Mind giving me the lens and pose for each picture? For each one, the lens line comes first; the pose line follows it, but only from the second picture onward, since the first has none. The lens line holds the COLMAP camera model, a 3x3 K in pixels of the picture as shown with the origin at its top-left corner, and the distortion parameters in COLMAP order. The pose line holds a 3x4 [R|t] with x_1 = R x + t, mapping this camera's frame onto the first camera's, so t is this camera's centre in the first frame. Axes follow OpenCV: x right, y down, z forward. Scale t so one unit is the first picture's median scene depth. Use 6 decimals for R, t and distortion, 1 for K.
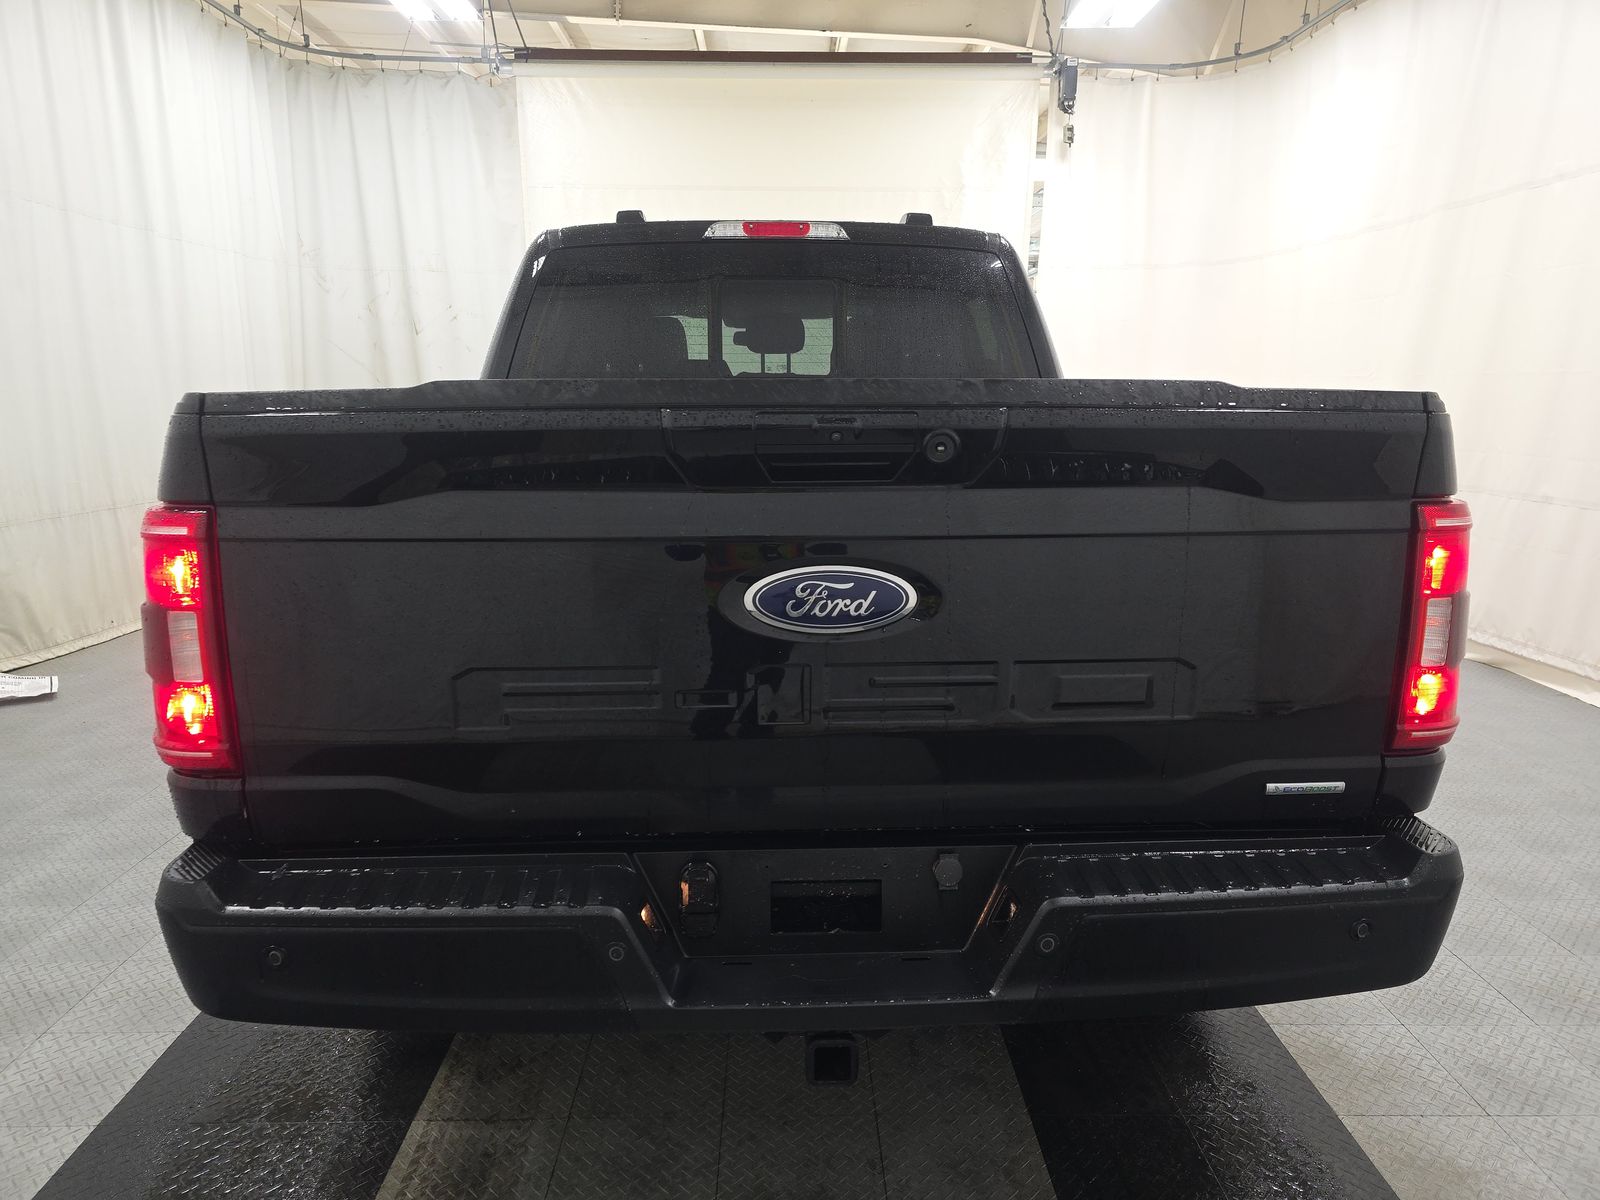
lens RADIAL K [[1083.4, 0, 800.0], [0, 1083.4, 600.0], [0, 0, 1]] dist [0.004092, -0.000004]
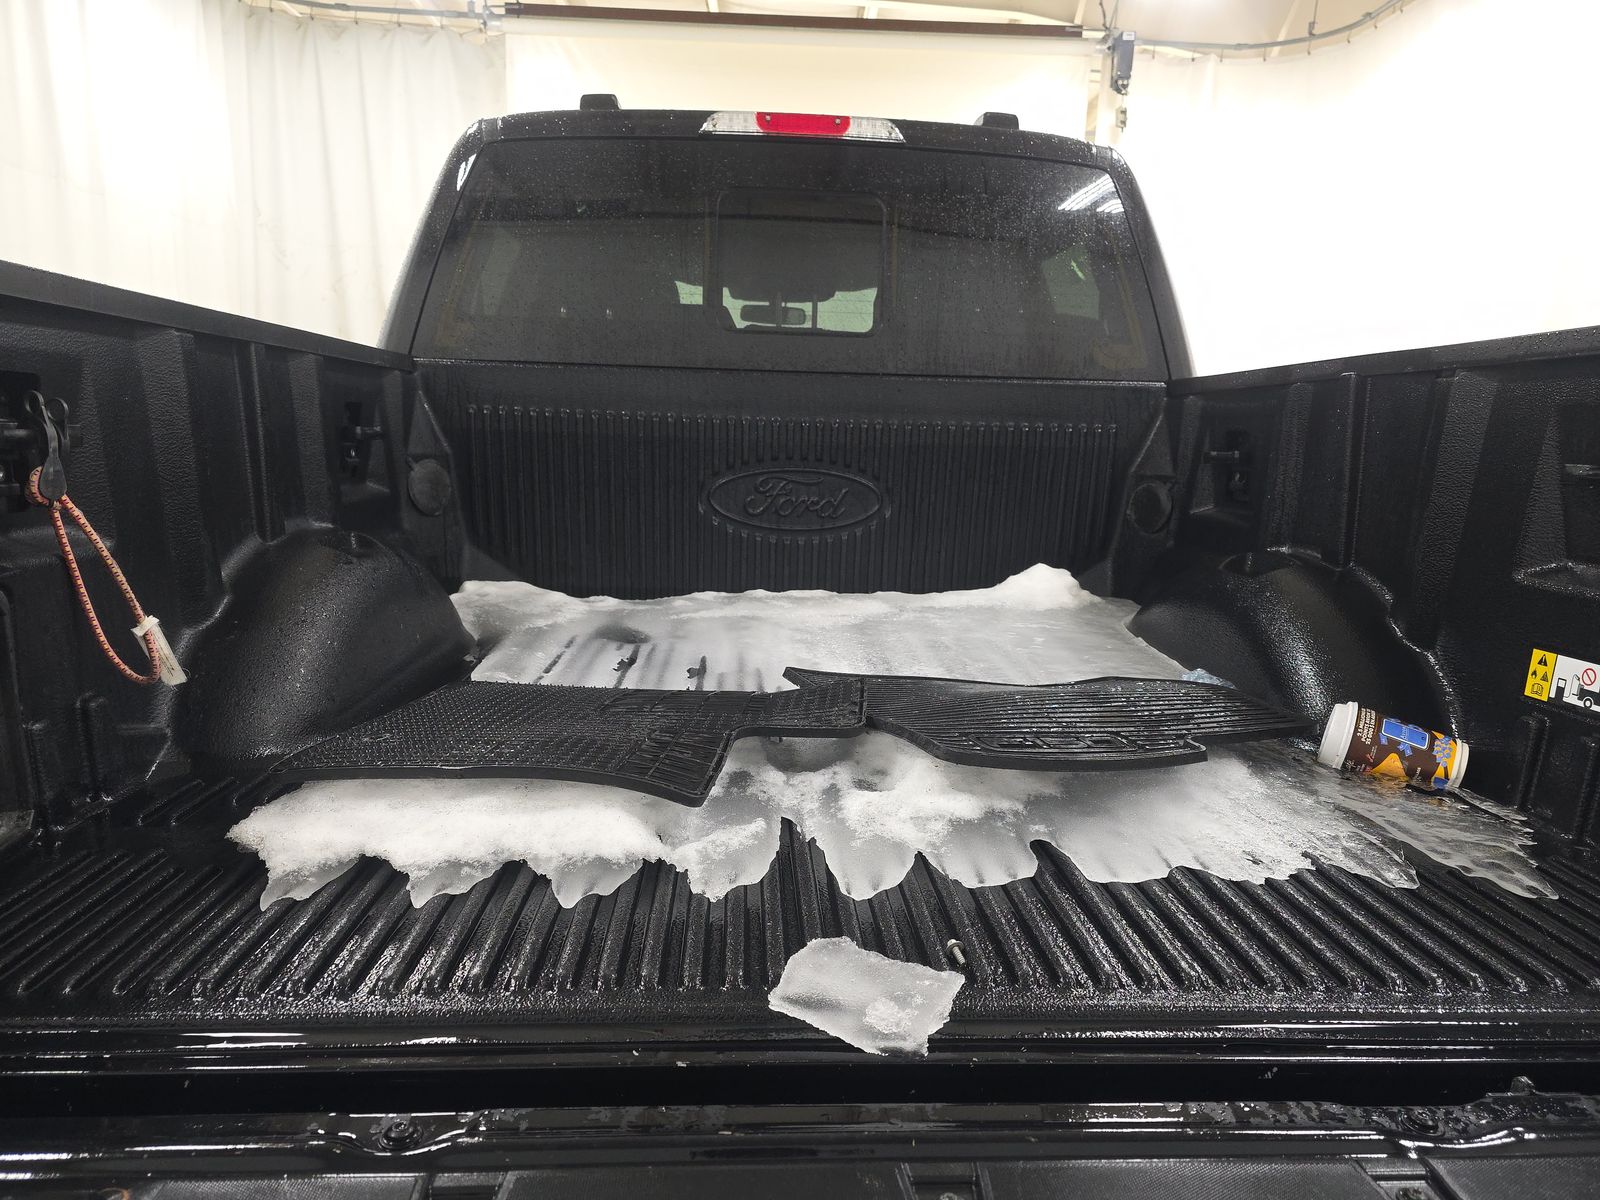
lens RADIAL K [[1080.2, 0, 814.3], [0, 1080.2, 597.0], [0, 0, 1]] dist [0.004996, 0.002553]
pose [[0.999564, 0.027219, 0.011479, -0.005665], [-0.026956, 0.999385, -0.022412, -0.006319], [-0.012082, 0.022093, 0.999683, 0.119654]]
